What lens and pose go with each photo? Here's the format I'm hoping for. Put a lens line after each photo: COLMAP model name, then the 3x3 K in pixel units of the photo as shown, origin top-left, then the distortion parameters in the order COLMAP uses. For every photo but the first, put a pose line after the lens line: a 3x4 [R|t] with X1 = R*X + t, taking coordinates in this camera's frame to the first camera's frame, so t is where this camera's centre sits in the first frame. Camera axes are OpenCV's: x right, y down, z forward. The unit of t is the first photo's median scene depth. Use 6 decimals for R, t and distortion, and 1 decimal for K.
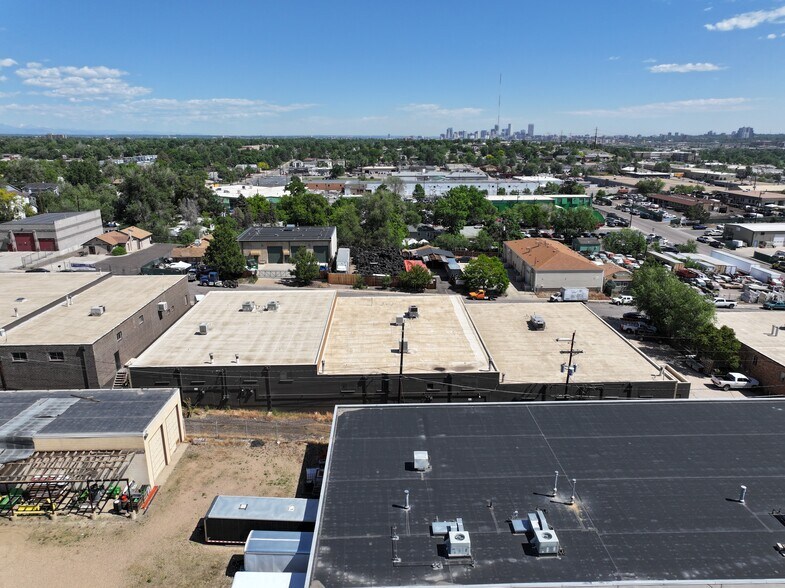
lens RADIAL K [[550.0, 0, 396.5], [0, 550.0, 292.2], [0, 0, 1]] dist [0.003139, 0.008827]
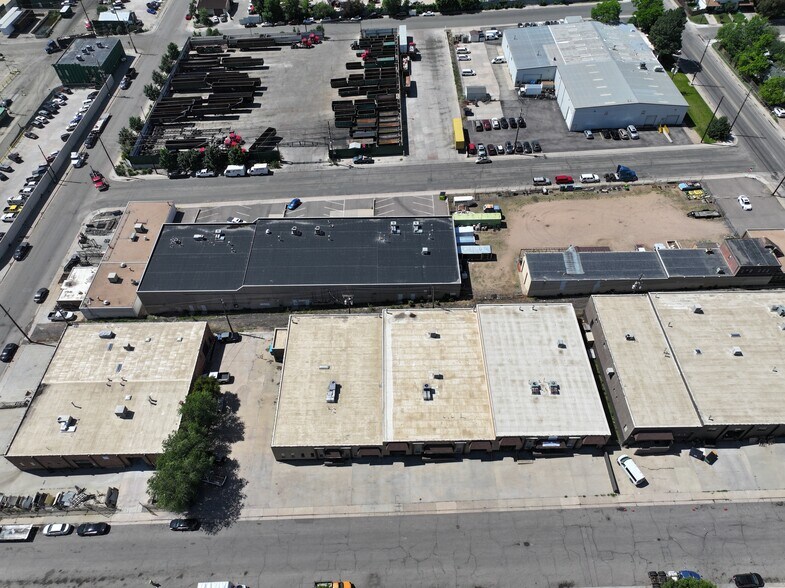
lens RADIAL K [[550.0, 0, 396.5], [0, 550.0, 292.2], [0, 0, 1]] dist [0.003139, 0.008827]
pose [[-0.999902, -0.008851, 0.010892, 0.115275], [0.006145, 0.421678, 0.906725, -1.604599], [-0.012618, 0.906702, -0.421582, 1.724079]]
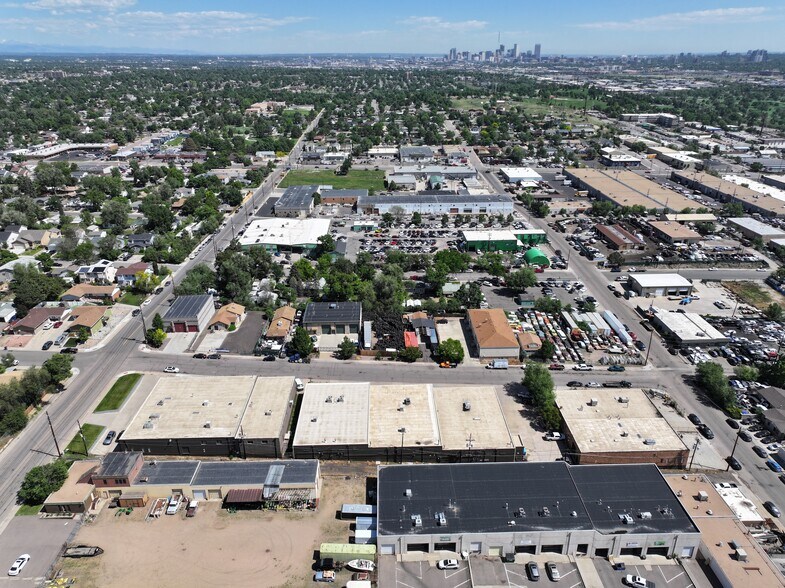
lens RADIAL K [[545.0, 0, 392.5], [0, 545.0, 294.0], [0, 0, 1]] dist [-0.008478, -0.004033]
pose [[0.999867, -0.008520, -0.013900, 0.004492], [0.010316, 0.990828, 0.134738, -0.833839], [0.012624, -0.134863, 0.990784, -1.284650]]
